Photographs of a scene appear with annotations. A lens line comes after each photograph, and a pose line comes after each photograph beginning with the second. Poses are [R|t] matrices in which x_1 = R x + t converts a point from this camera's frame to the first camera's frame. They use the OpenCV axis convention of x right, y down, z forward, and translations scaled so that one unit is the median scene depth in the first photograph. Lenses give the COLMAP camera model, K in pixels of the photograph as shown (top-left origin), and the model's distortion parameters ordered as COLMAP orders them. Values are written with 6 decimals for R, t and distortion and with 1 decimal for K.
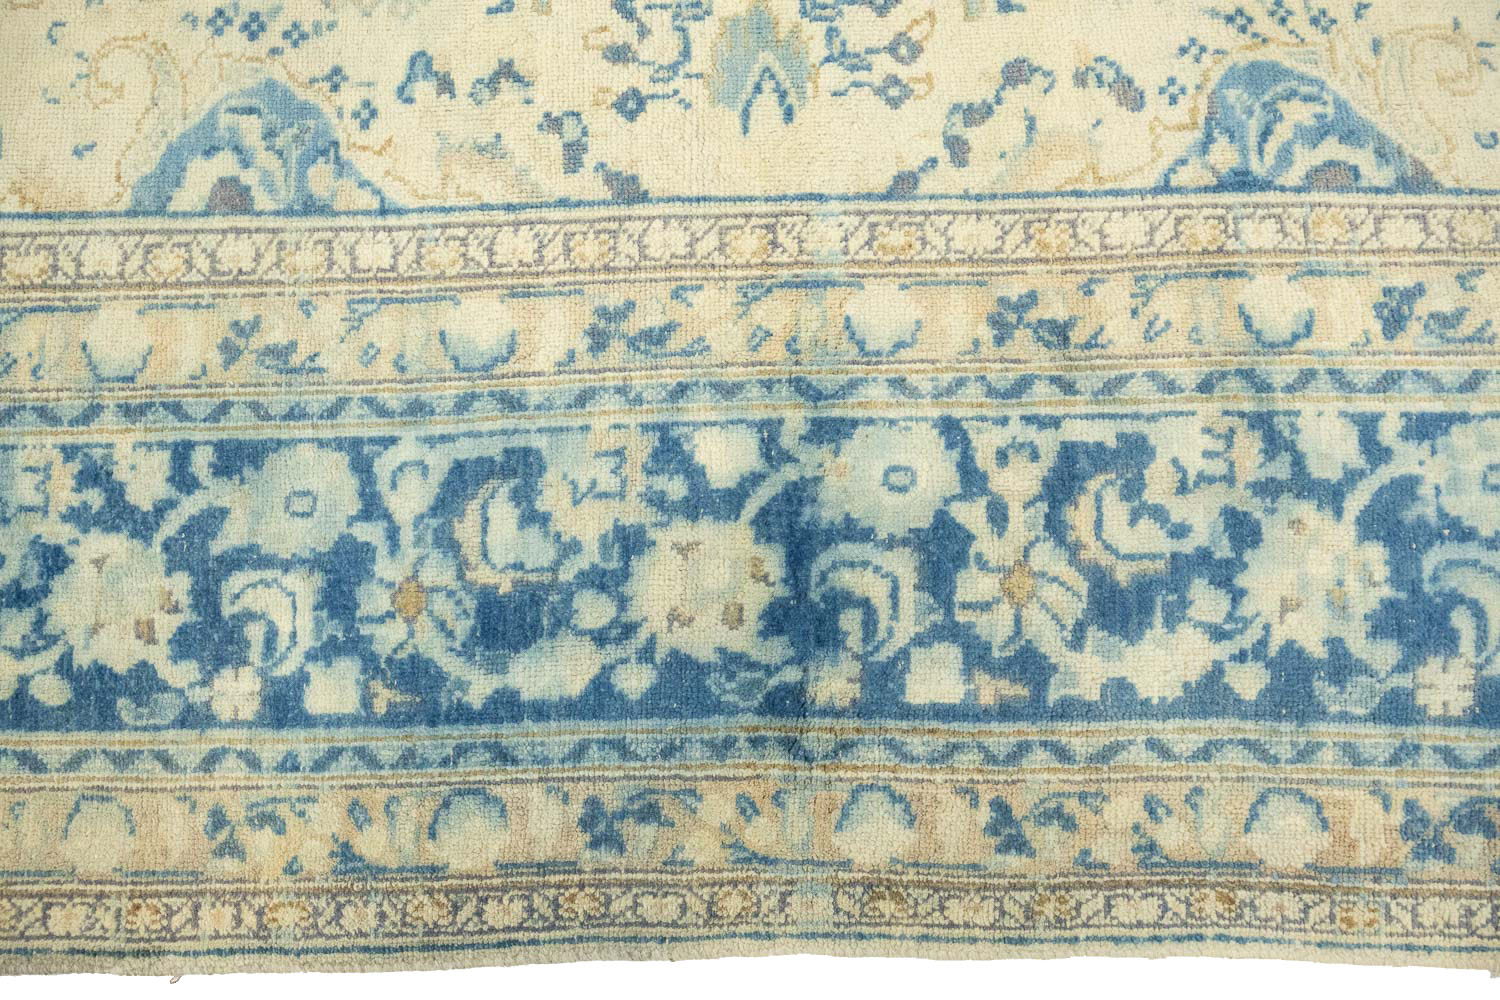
lens RADIAL K [[1242.4, 0, 749.0], [0, 1242.4, 501.8], [0, 0, 1]] dist [-0.001564, 0.002620]
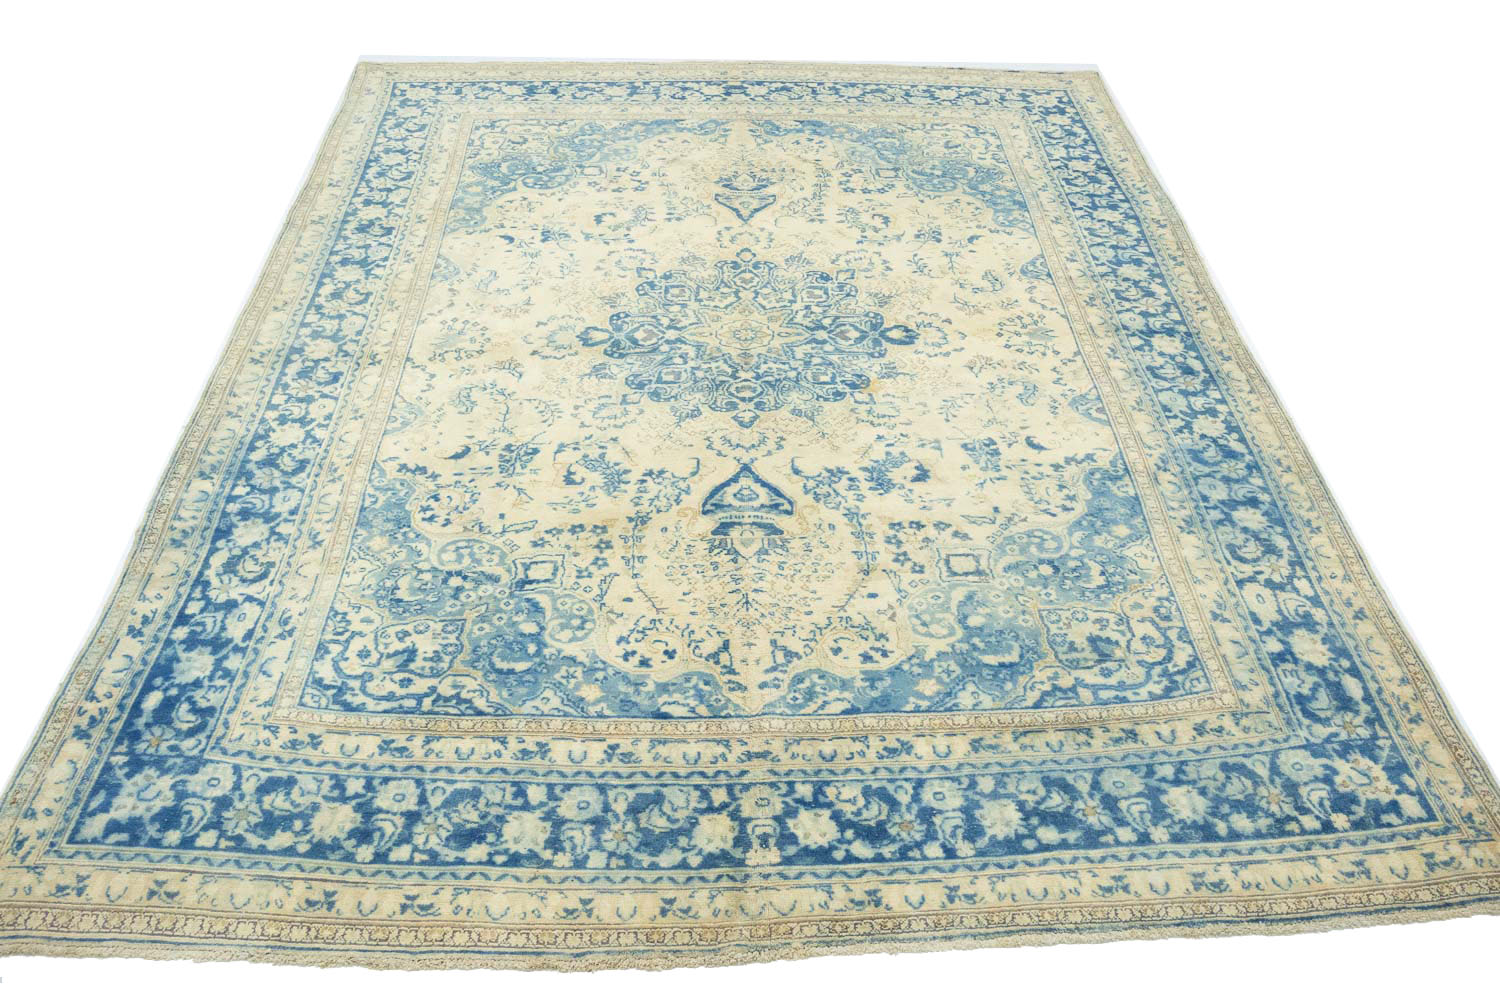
lens RADIAL K [[1242.4, 0, 740.0], [0, 1242.4, 500.7], [0, 0, 1]] dist [-0.001564, 0.002620]
pose [[-0.000612, -0.657843, 0.753155, -3.684125], [0.986255, 0.124046, 0.109149, -1.823014], [-0.165228, 0.742870, 0.648725, -1.188132]]
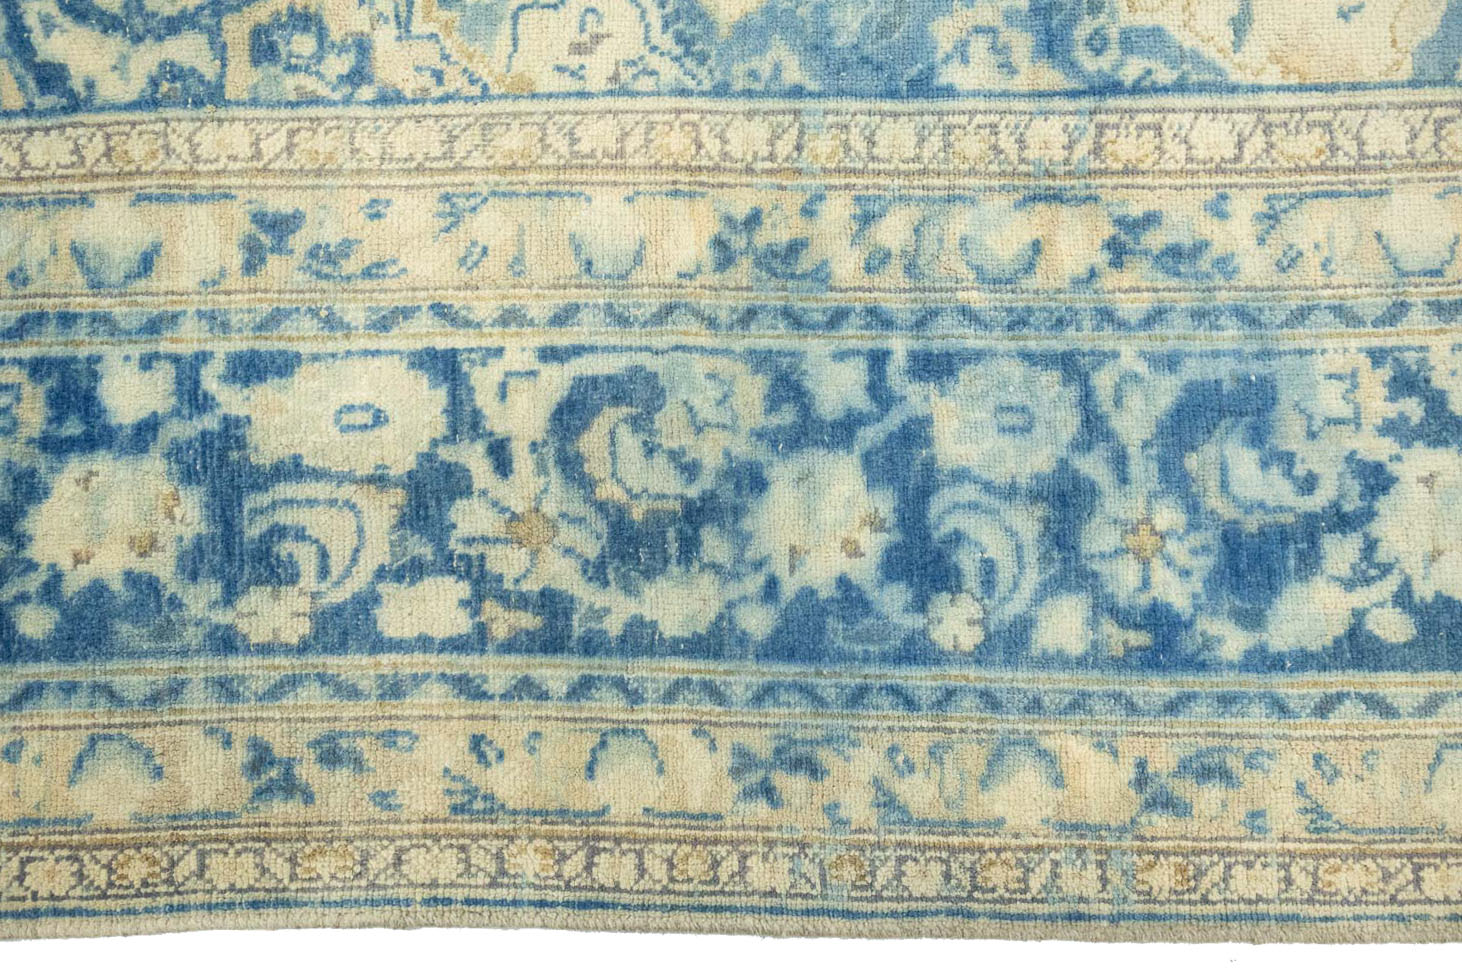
lens RADIAL K [[1211.0, 0, 739.0], [0, 1211.0, 483.1], [0, 0, 1]] dist [-0.001564, 0.002620]
pose [[0.999452, -0.000663, -0.033084, -0.975589], [0.002038, 0.999135, 0.041537, 0.013131], [0.033027, -0.041582, 0.998589, 0.123990]]
